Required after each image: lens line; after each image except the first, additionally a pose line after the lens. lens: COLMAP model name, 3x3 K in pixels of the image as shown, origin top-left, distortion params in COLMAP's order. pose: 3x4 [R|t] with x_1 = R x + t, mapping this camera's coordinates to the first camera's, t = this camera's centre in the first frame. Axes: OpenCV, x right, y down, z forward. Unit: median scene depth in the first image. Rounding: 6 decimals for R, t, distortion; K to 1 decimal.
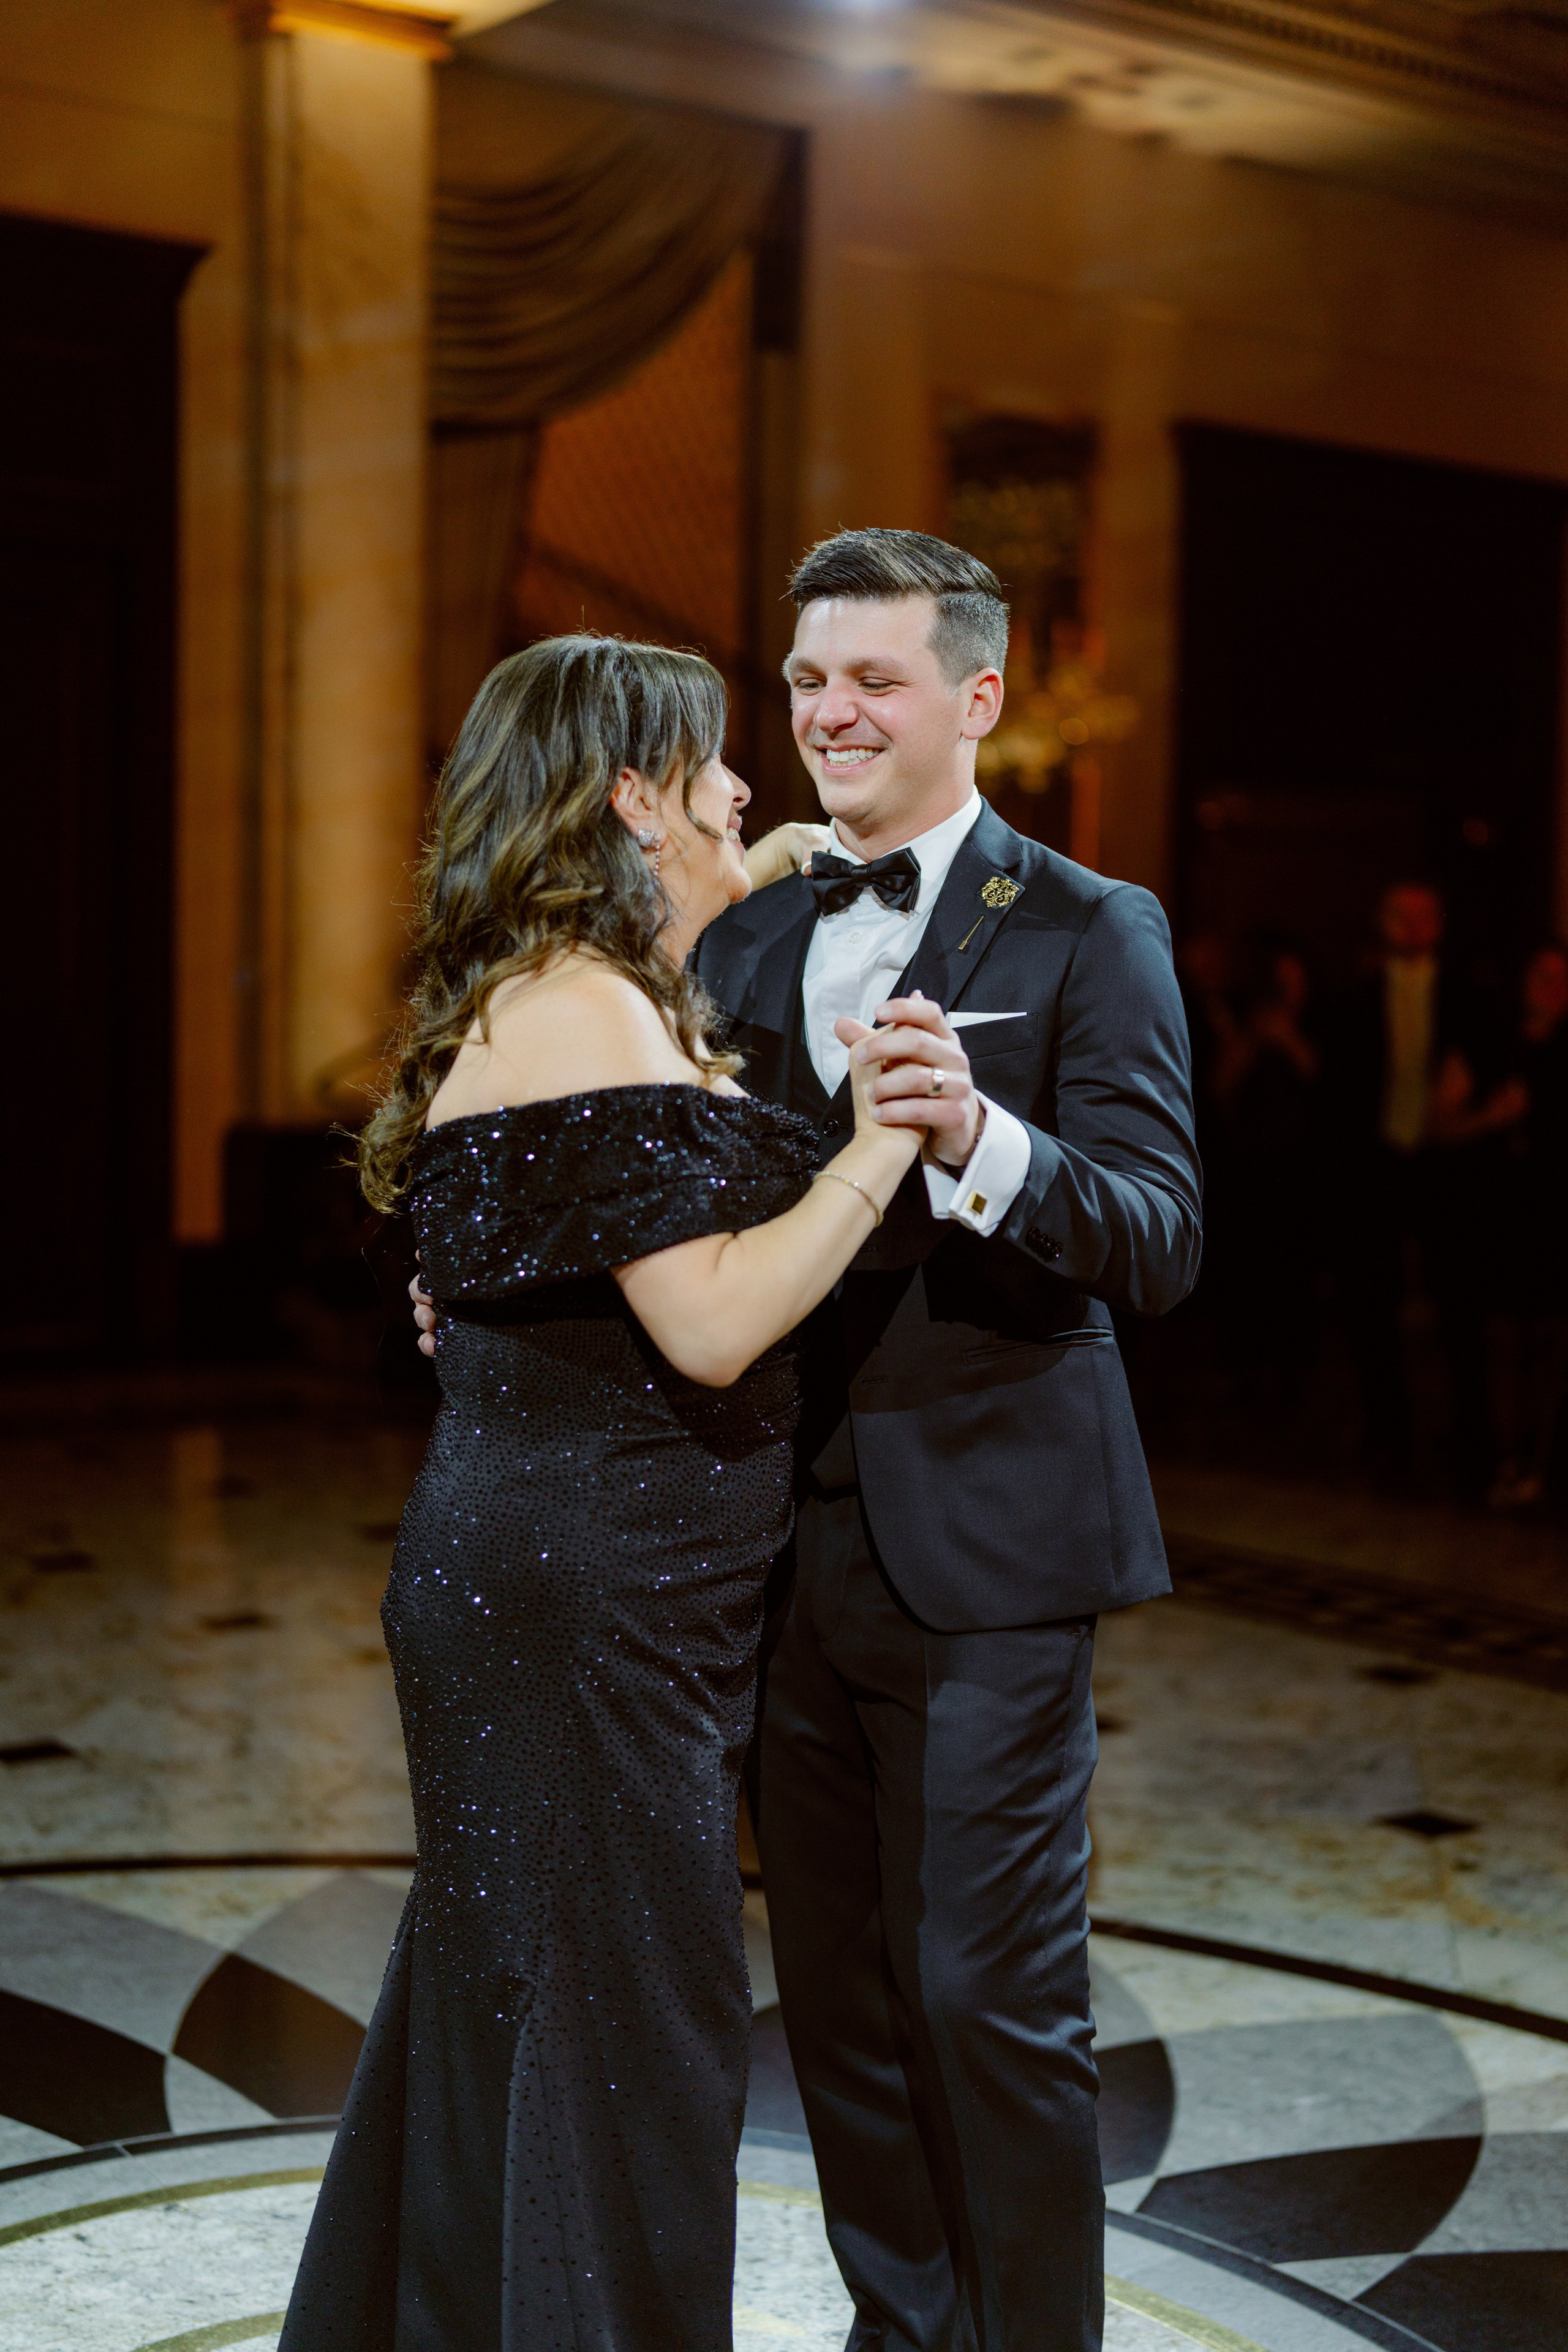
lens RADIAL K [[3303.8, 0, 817.9], [0, 3303.8, 1175.5], [0, 0, 1]] dist [0.025868, 0.000000]
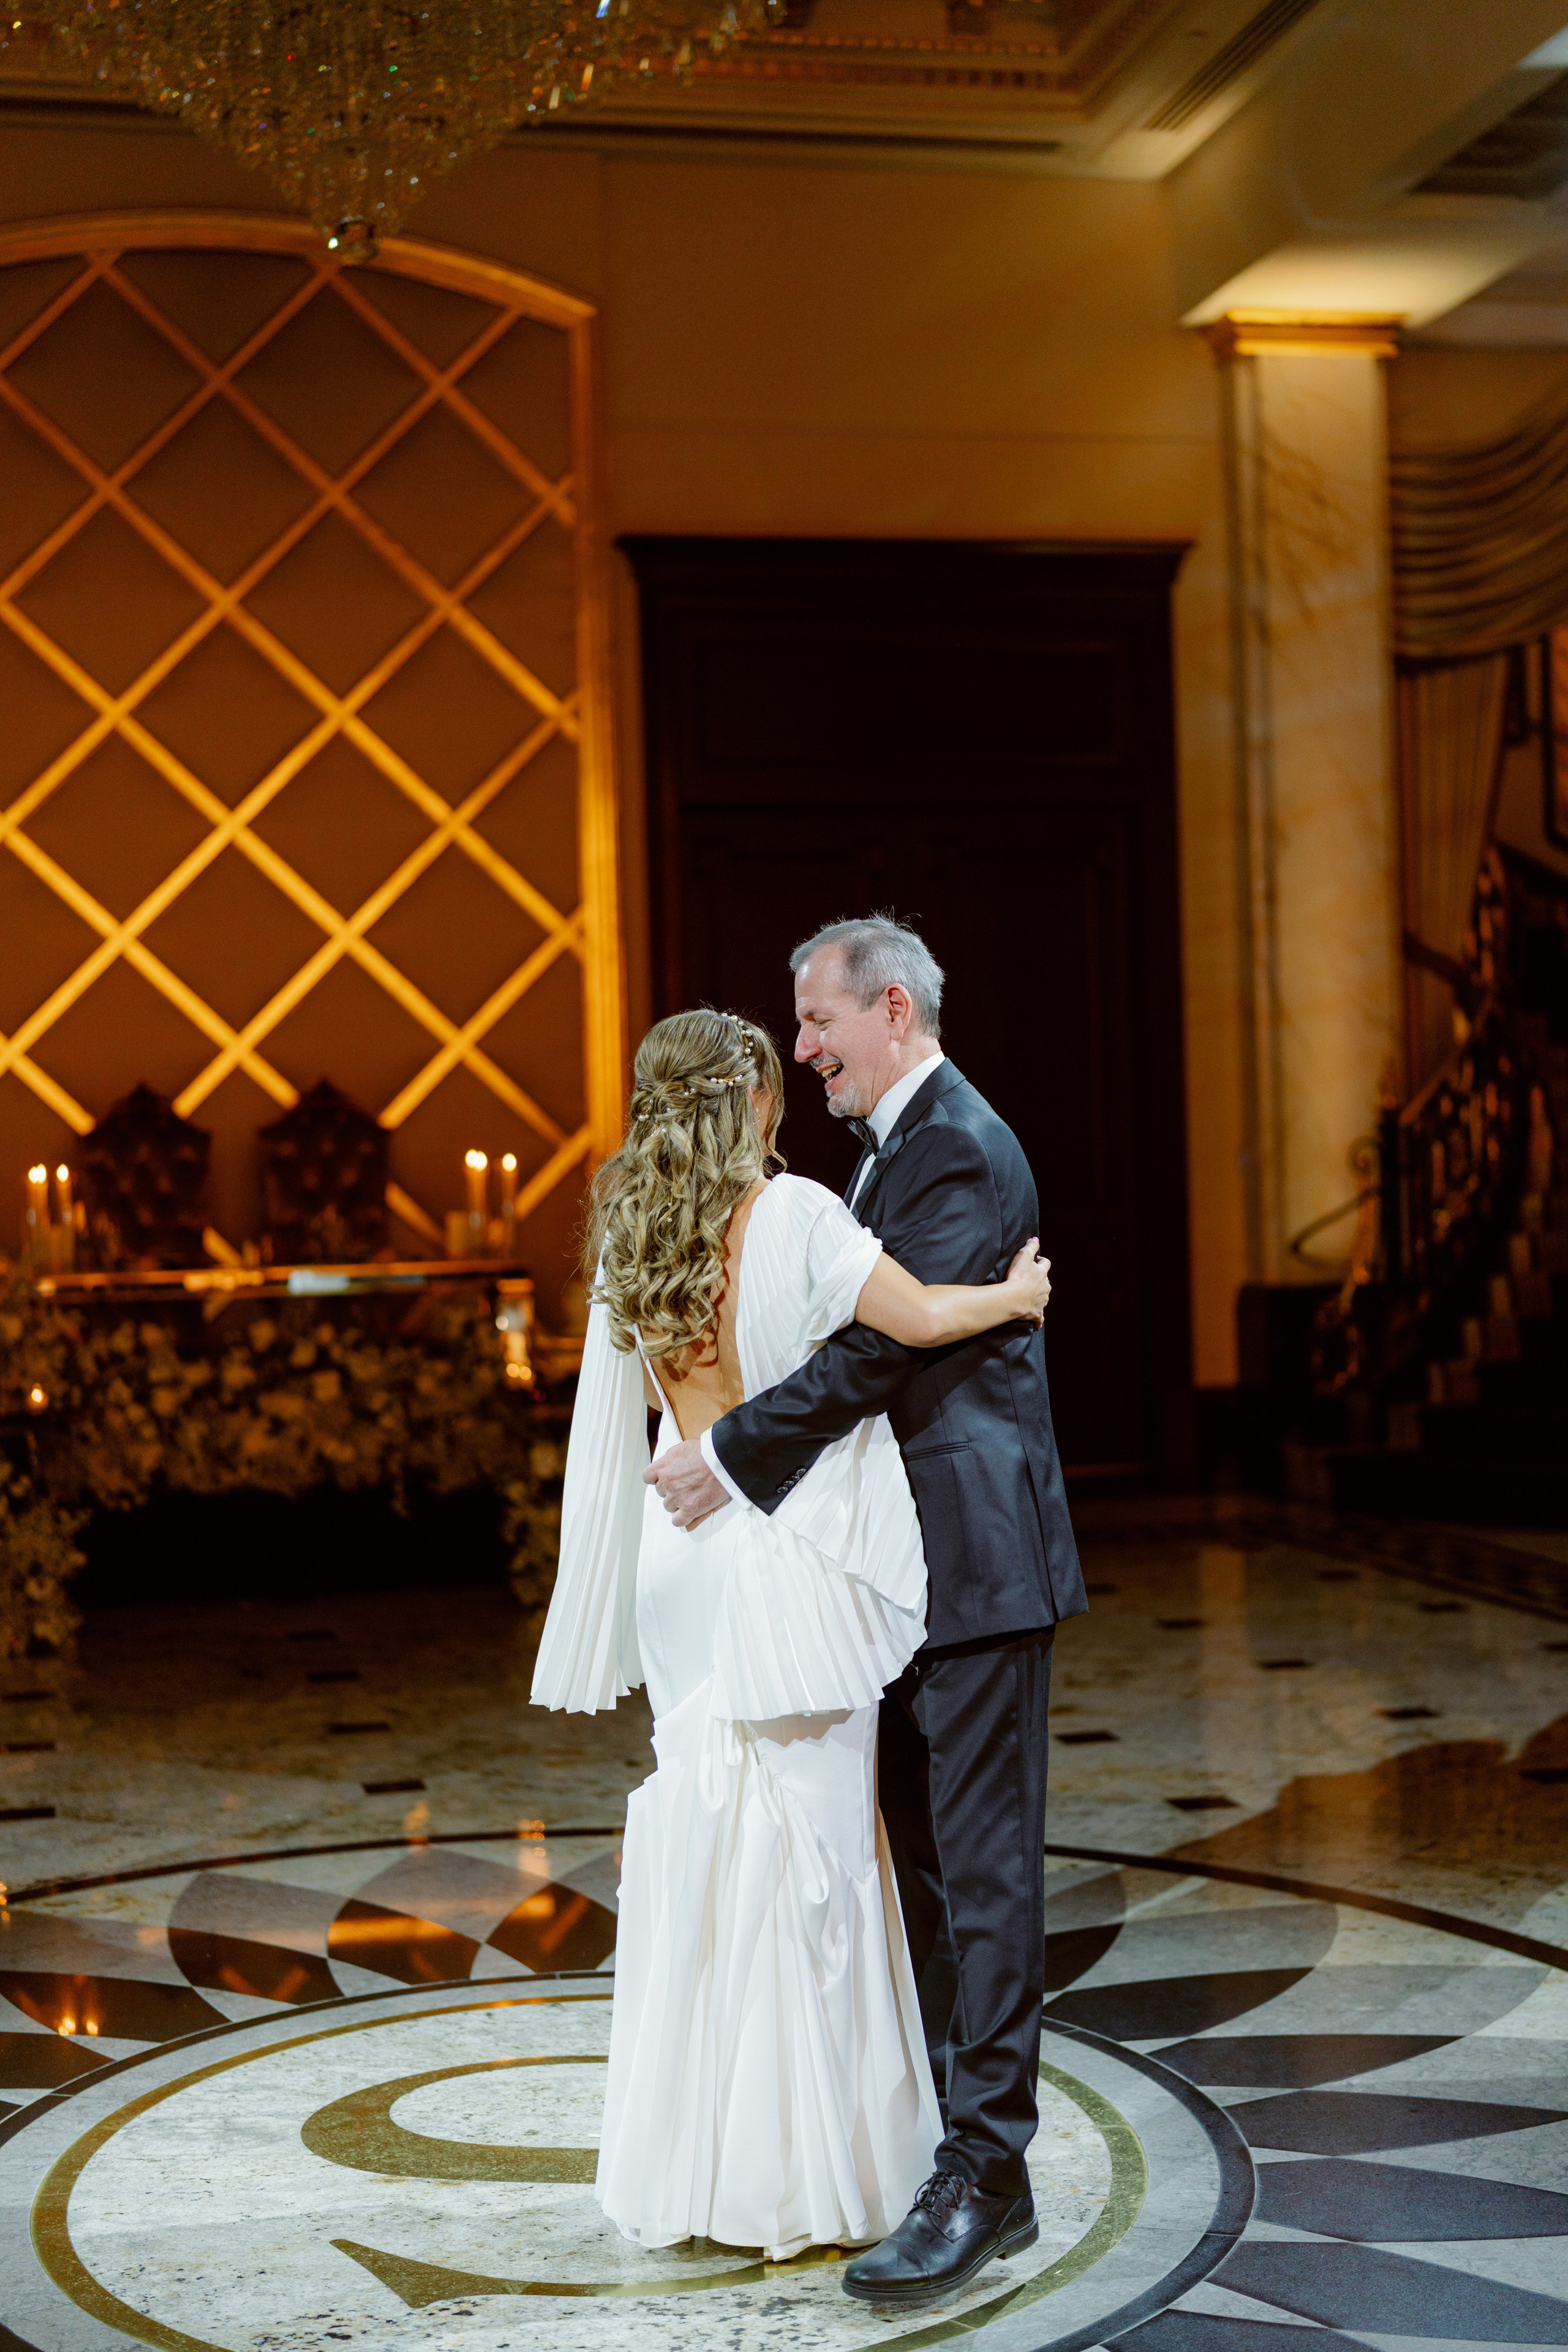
lens RADIAL K [[3303.8, 0, 786.8], [0, 3303.8, 1153.9], [0, 0, 1]] dist [0.025868, 0.000000]
pose [[0.904809, -0.043654, -0.423575, 0.173367], [0.022237, 0.998218, -0.055378, -0.000940], [0.425238, 0.040687, 0.904167, -0.115661]]
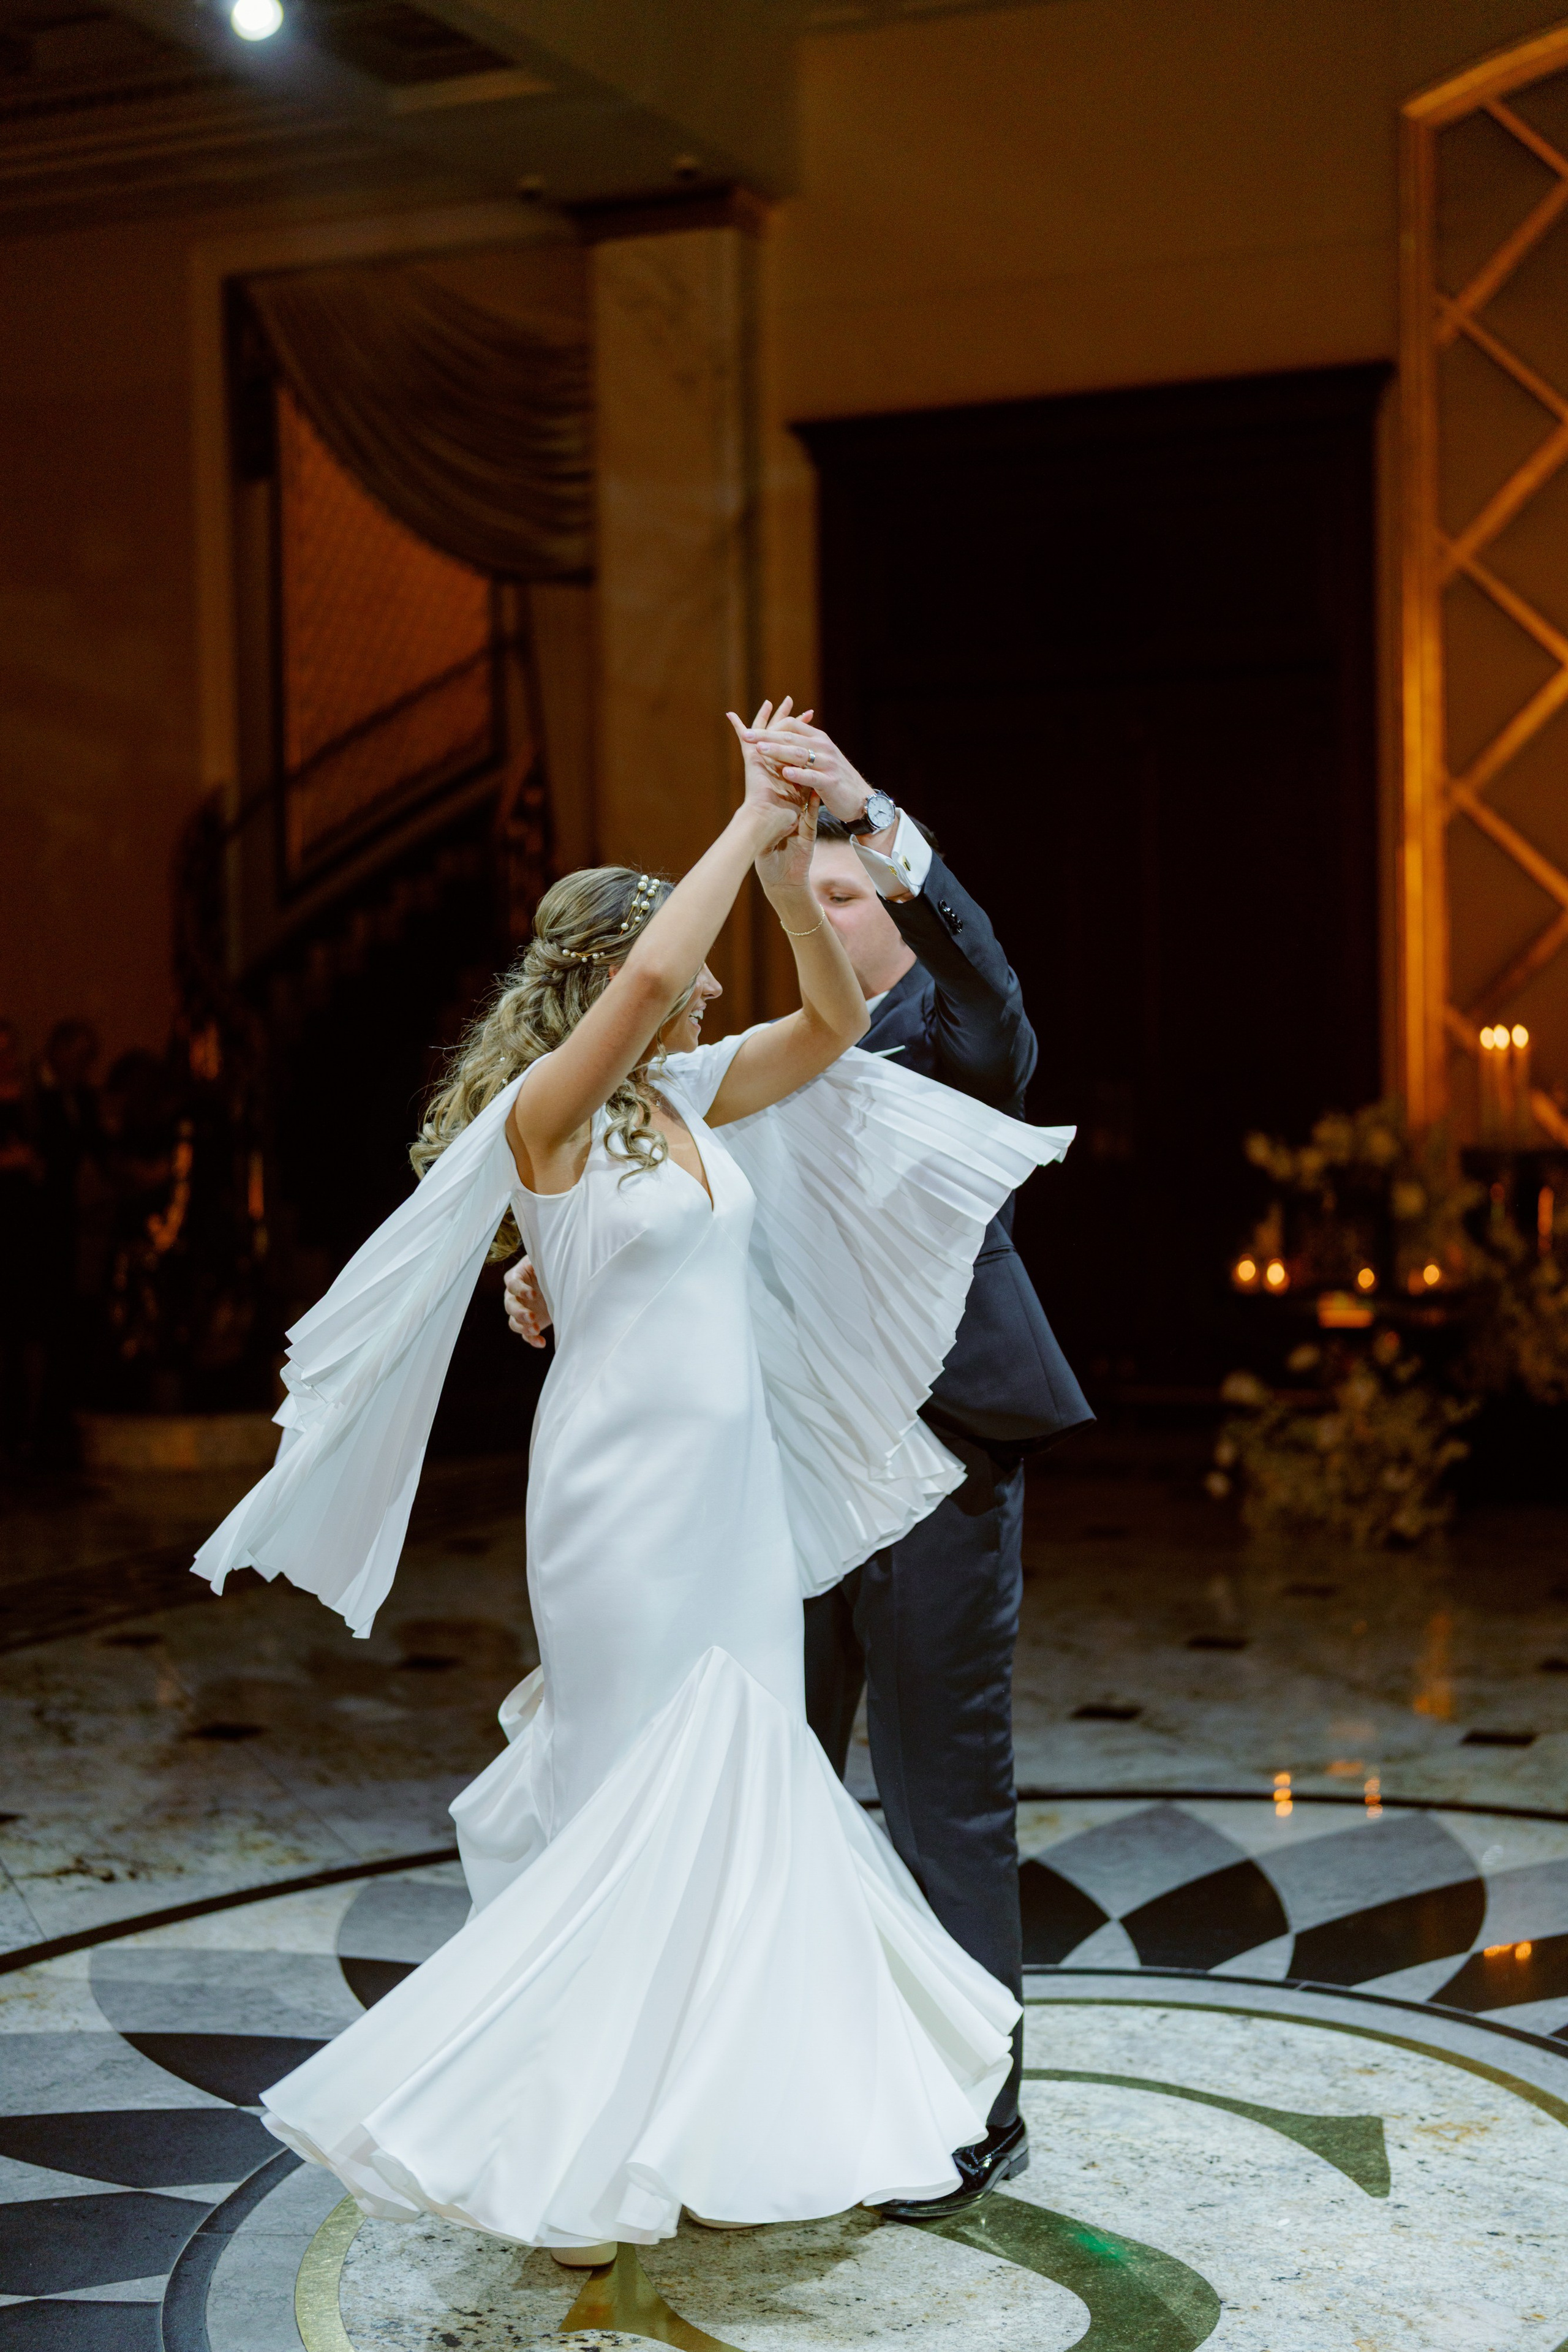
lens RADIAL K [[3303.8, 0, 795.5], [0, 3303.8, 1188.6], [0, 0, 1]] dist [0.025868, 0.000000]
pose [[0.484856, 0.005977, -0.874574, 0.260081], [-0.017909, 0.999835, -0.003096, -0.005553], [0.874411, 0.017164, 0.484883, 0.050754]]
